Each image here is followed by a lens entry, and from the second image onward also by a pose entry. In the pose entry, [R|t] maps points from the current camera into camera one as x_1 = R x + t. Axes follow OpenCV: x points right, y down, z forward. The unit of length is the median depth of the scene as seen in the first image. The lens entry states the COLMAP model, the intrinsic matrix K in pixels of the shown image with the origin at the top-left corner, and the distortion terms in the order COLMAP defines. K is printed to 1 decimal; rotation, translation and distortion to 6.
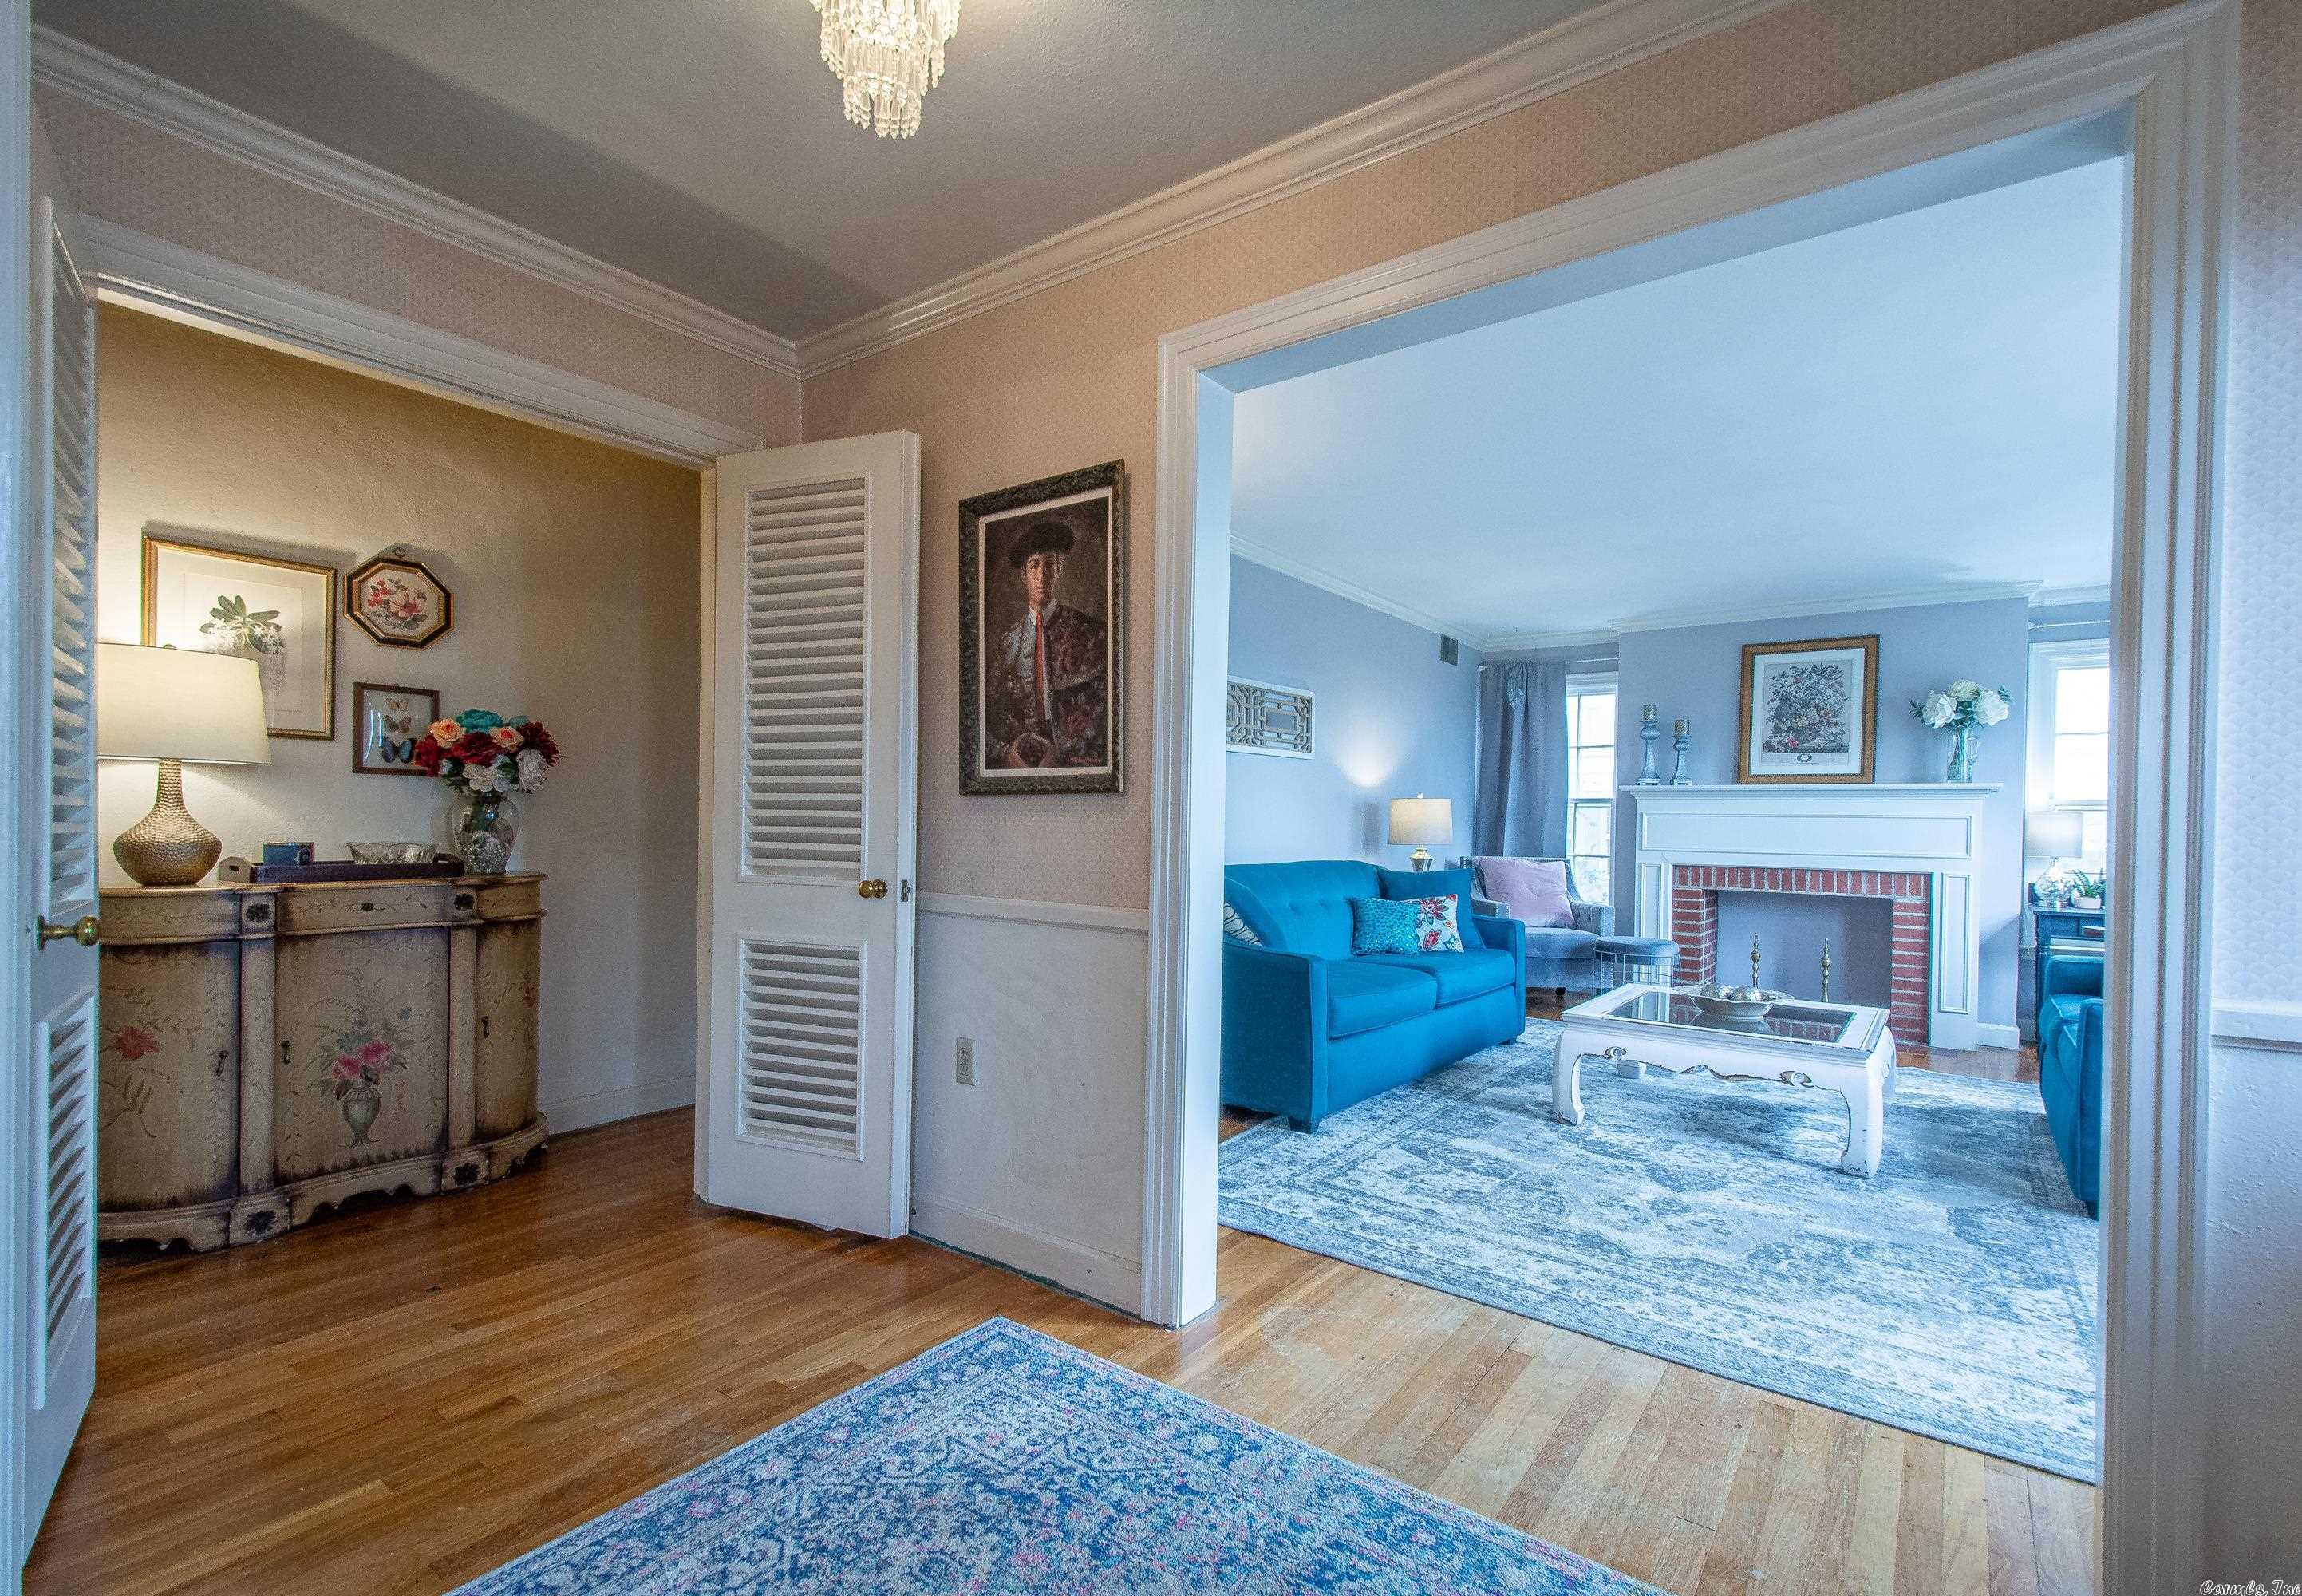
lens RADIAL K [[1035.1, 0, 1234.5], [0, 1035.1, 833.6], [0, 0, 1]] dist [0.020174, 0.000293]
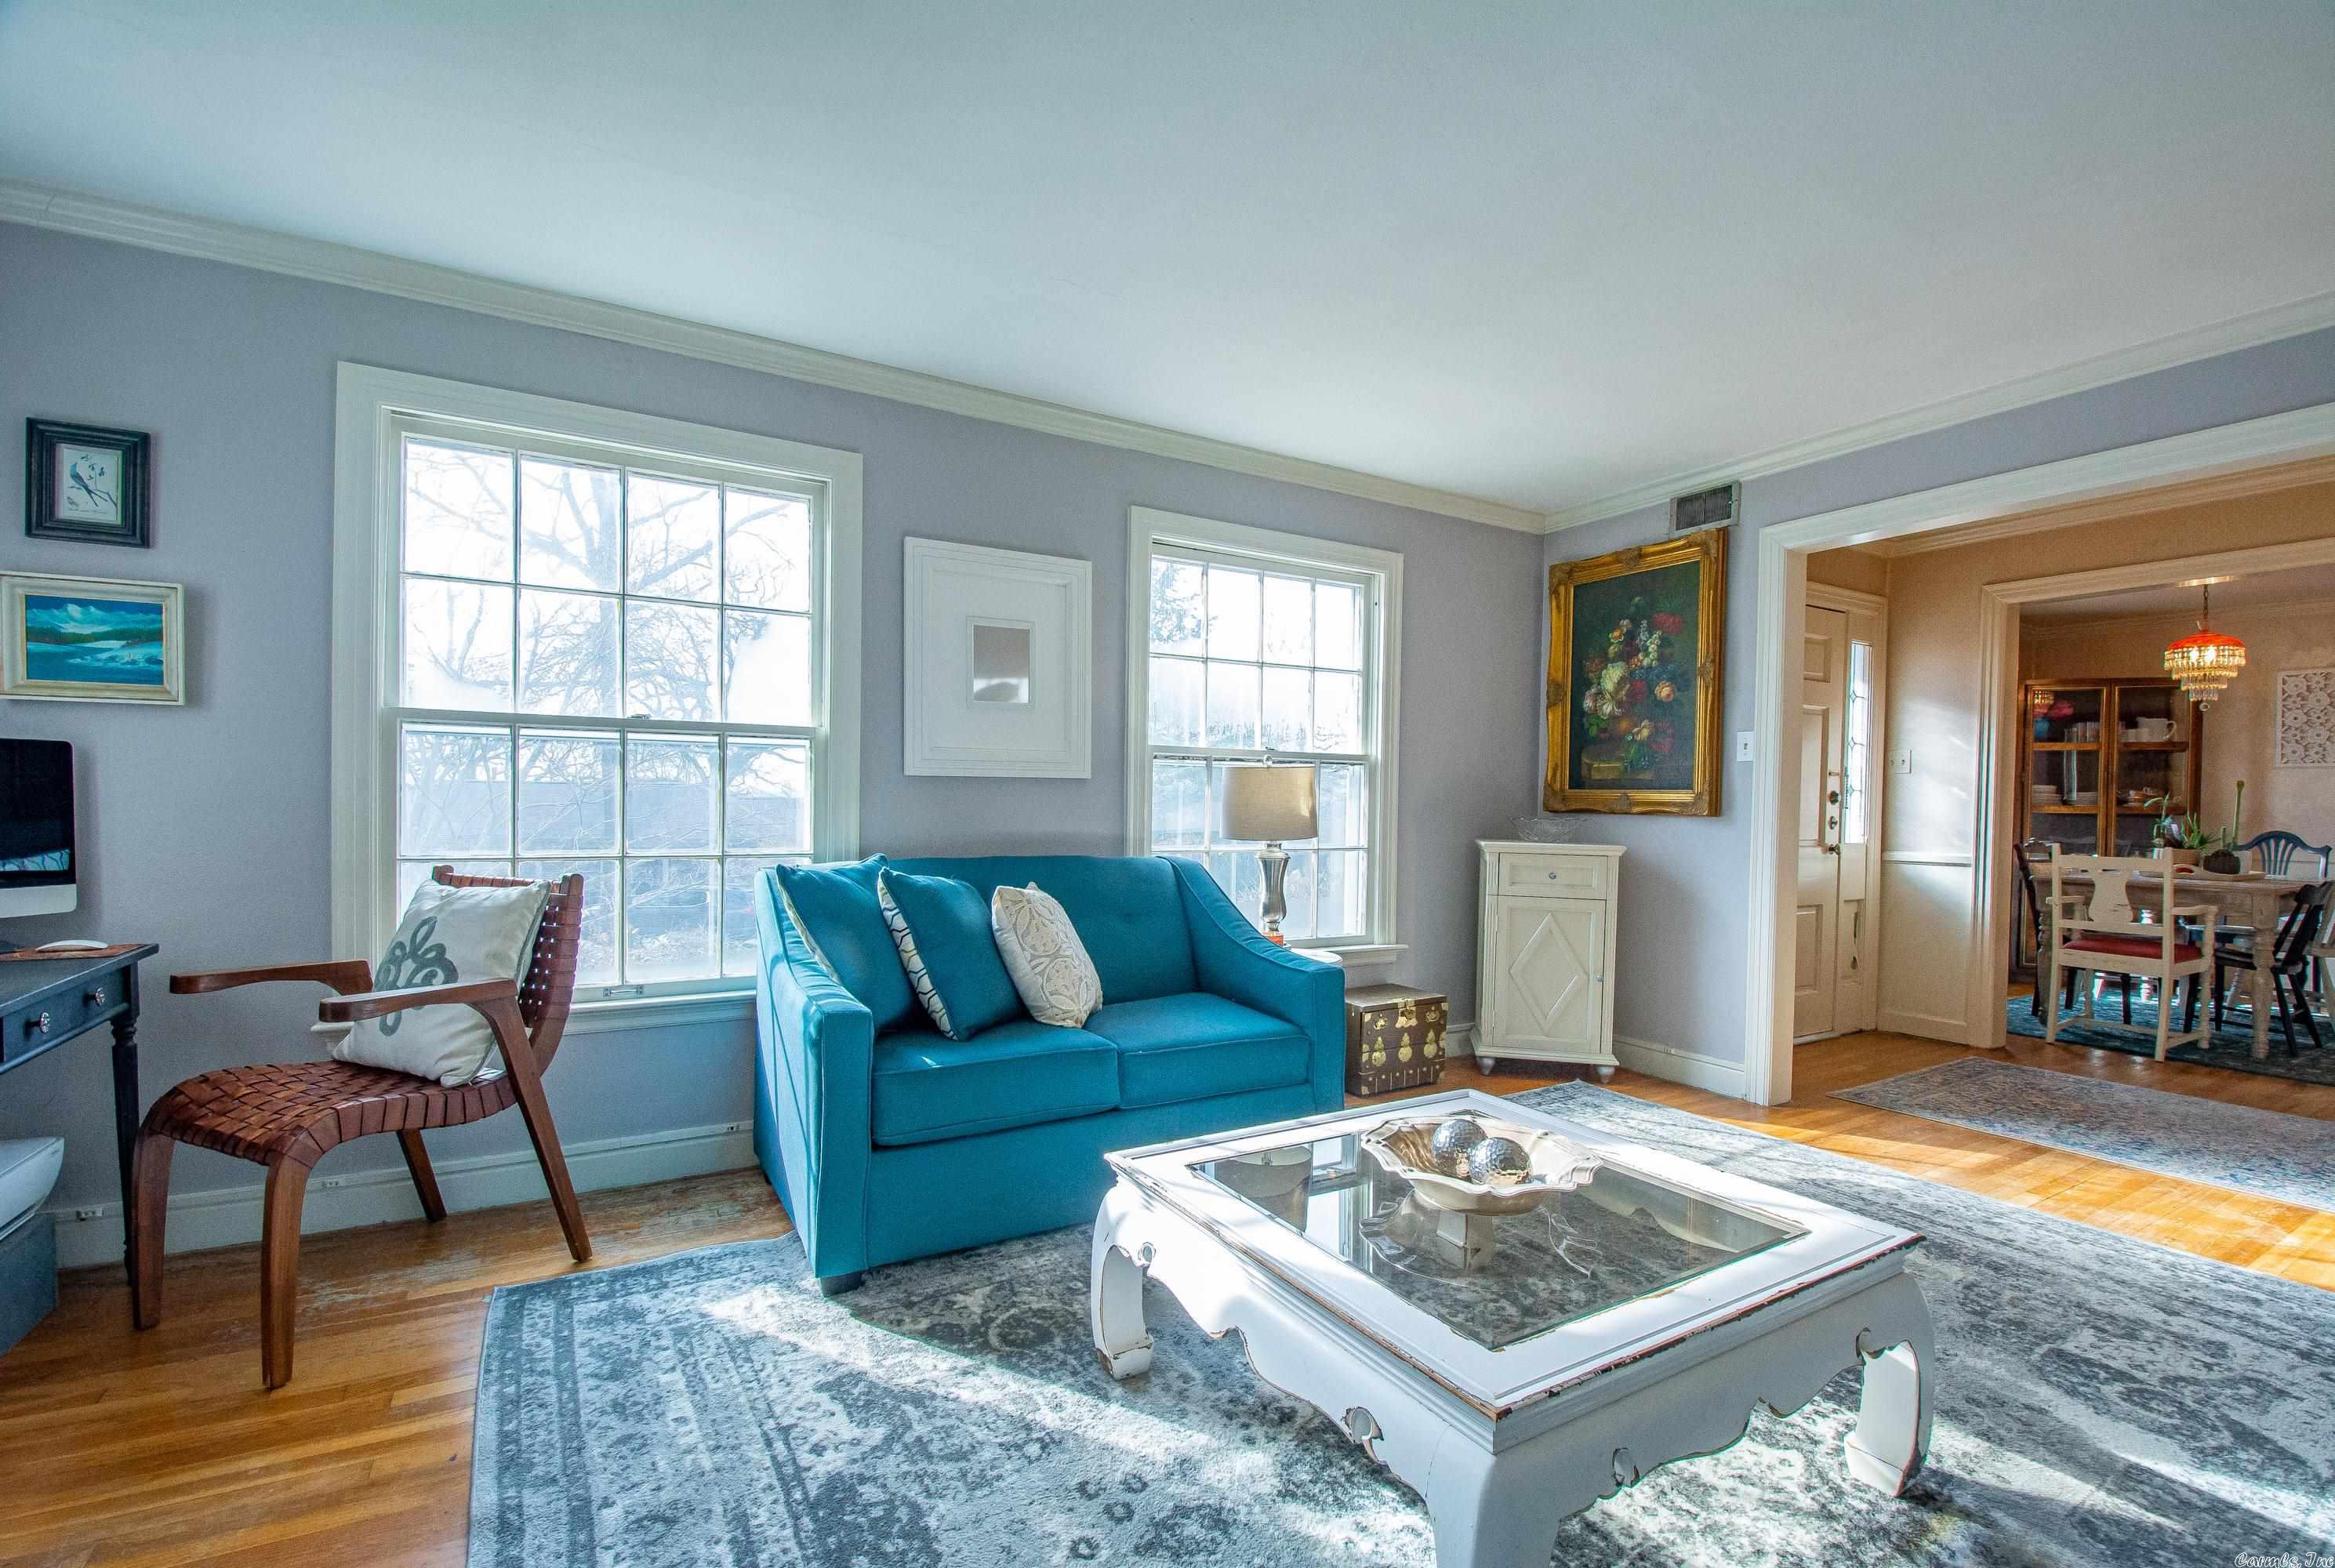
lens RADIAL K [[1045.6, 0, 1165.1], [0, 1045.6, 830.1], [0, 0, 1]] dist [0.001428, -0.012773]
pose [[-0.904263, -0.046223, 0.424467, 0.294542], [-0.029424, 0.998506, 0.046050, -0.006310], [-0.425961, 0.029152, -0.904272, 1.058332]]
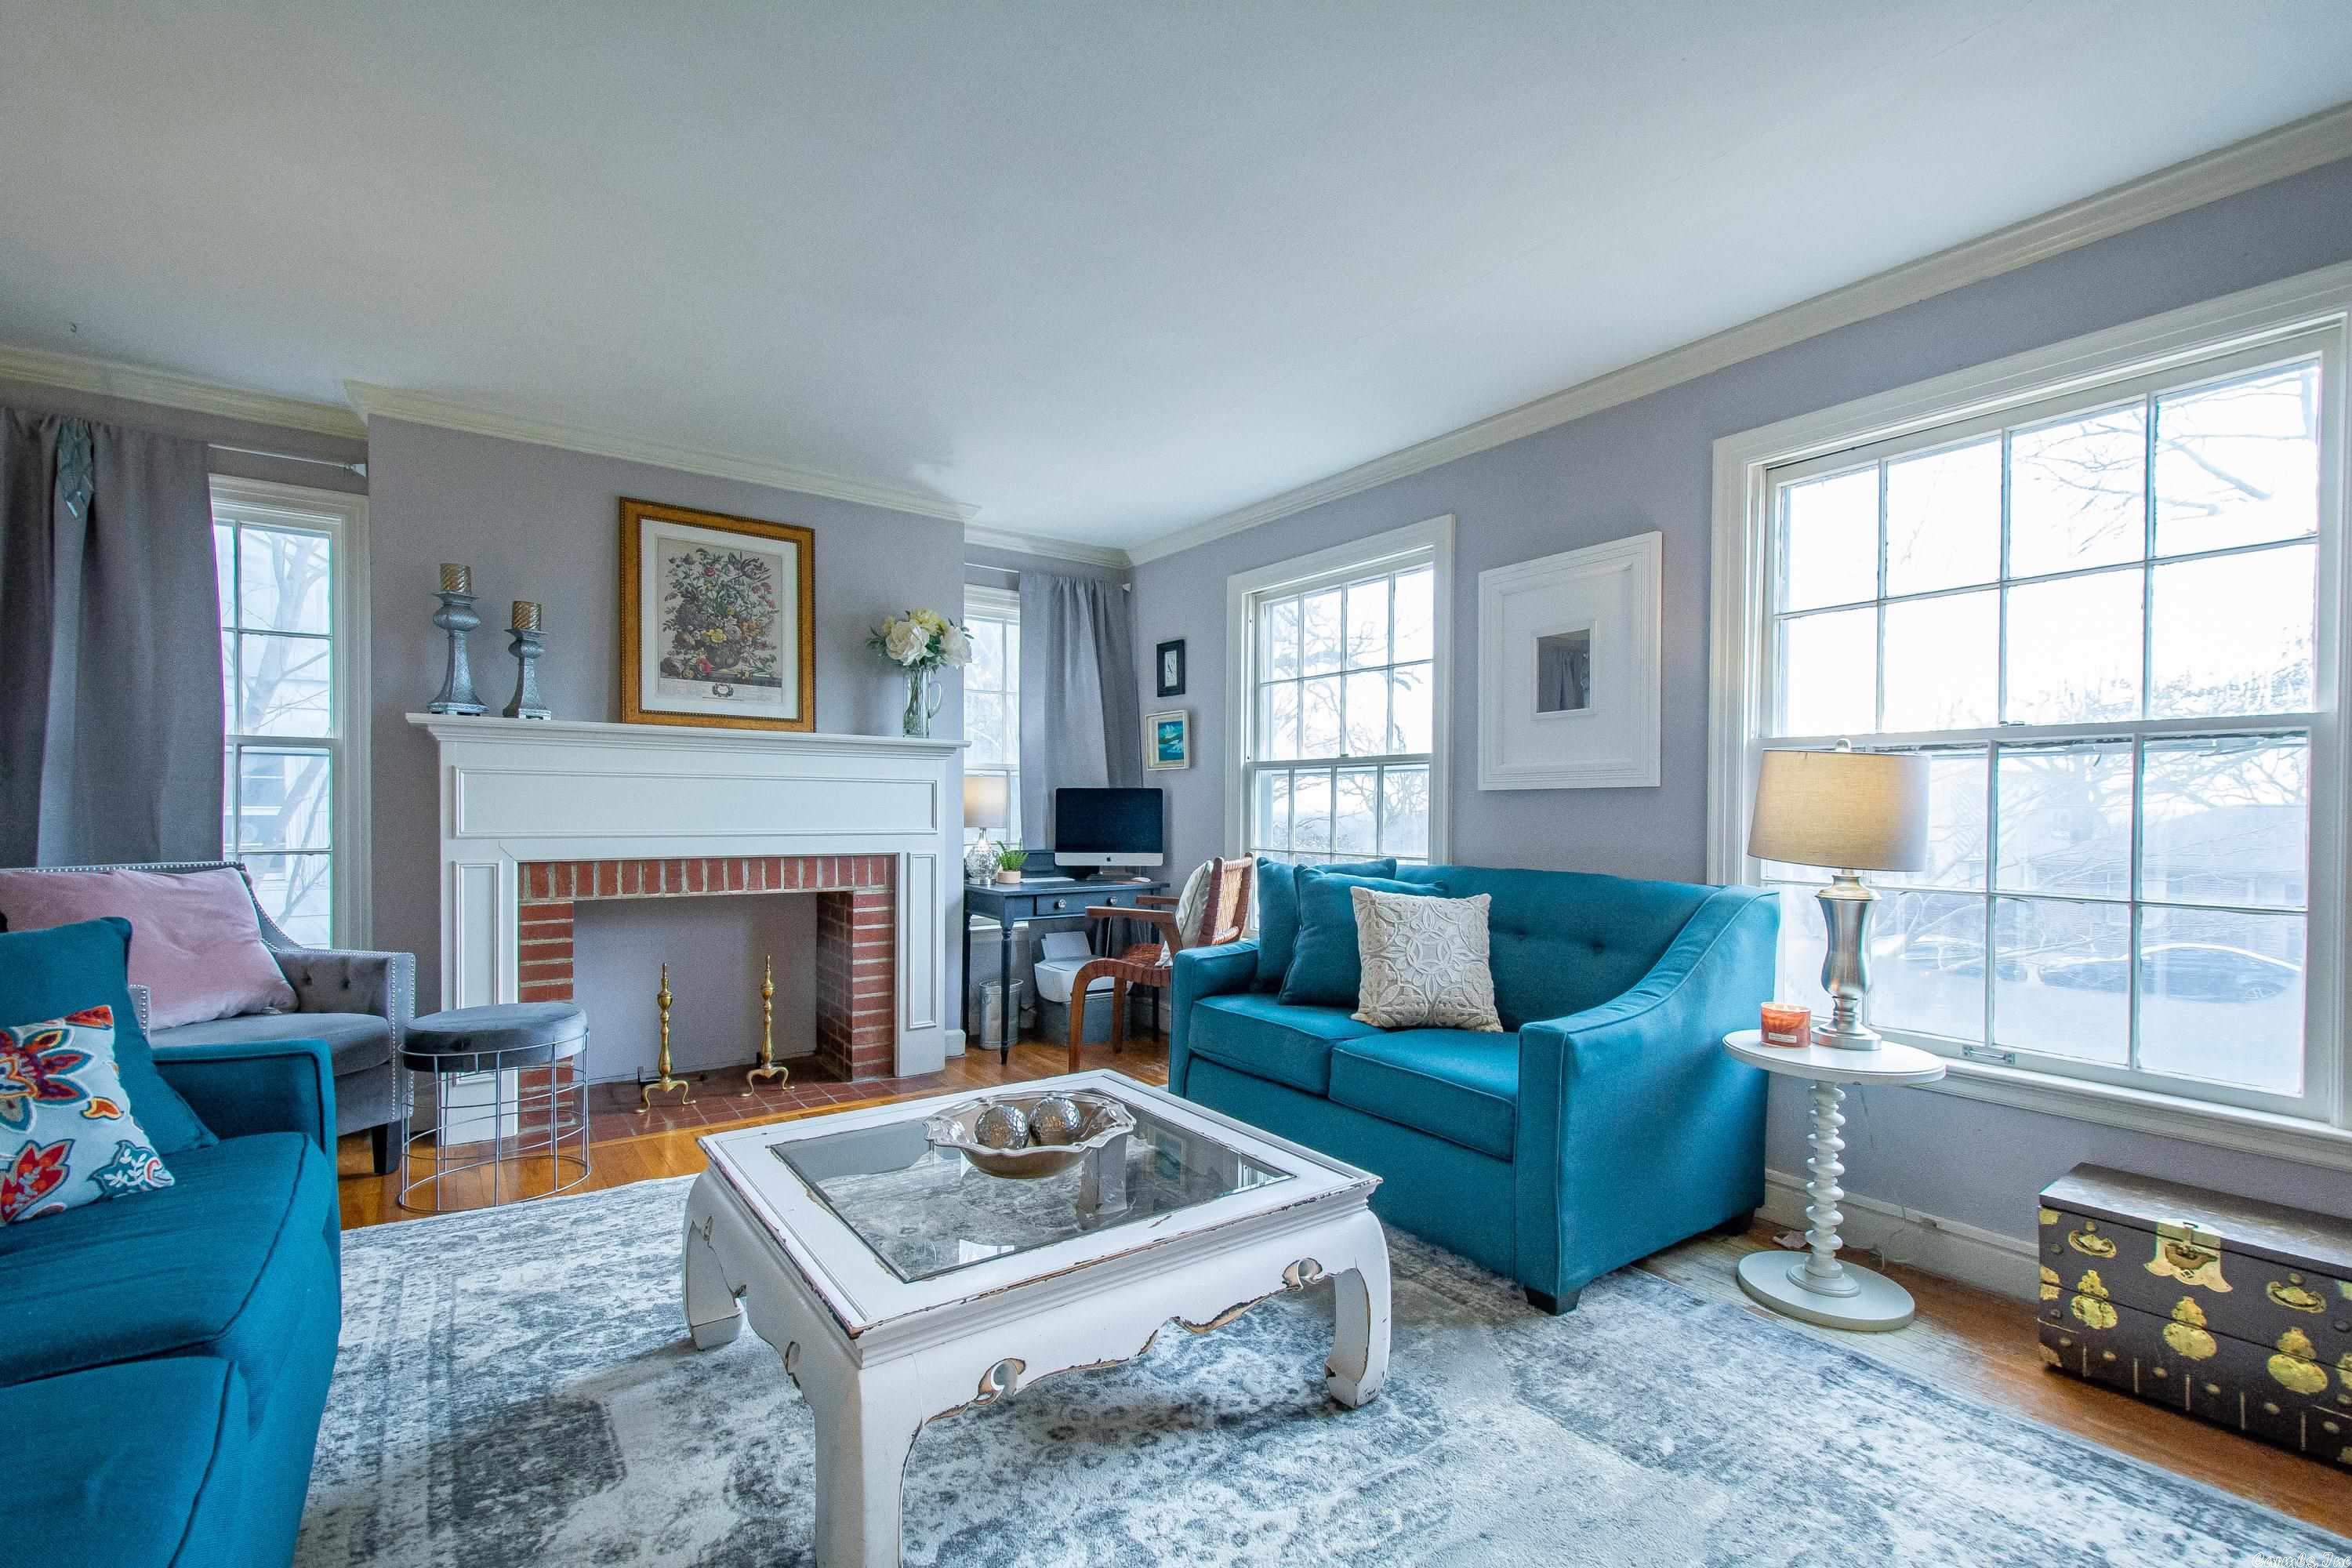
lens RADIAL K [[1037.2, 0, 1192.4], [0, 1037.2, 817.3], [0, 0, 1]] dist [0.024386, -0.009926]
pose [[0.332655, -0.023321, 0.942760, 0.017898], [0.006957, 0.999728, 0.022275, -0.004653], [-0.943023, -0.000851, 0.332727, 0.537195]]
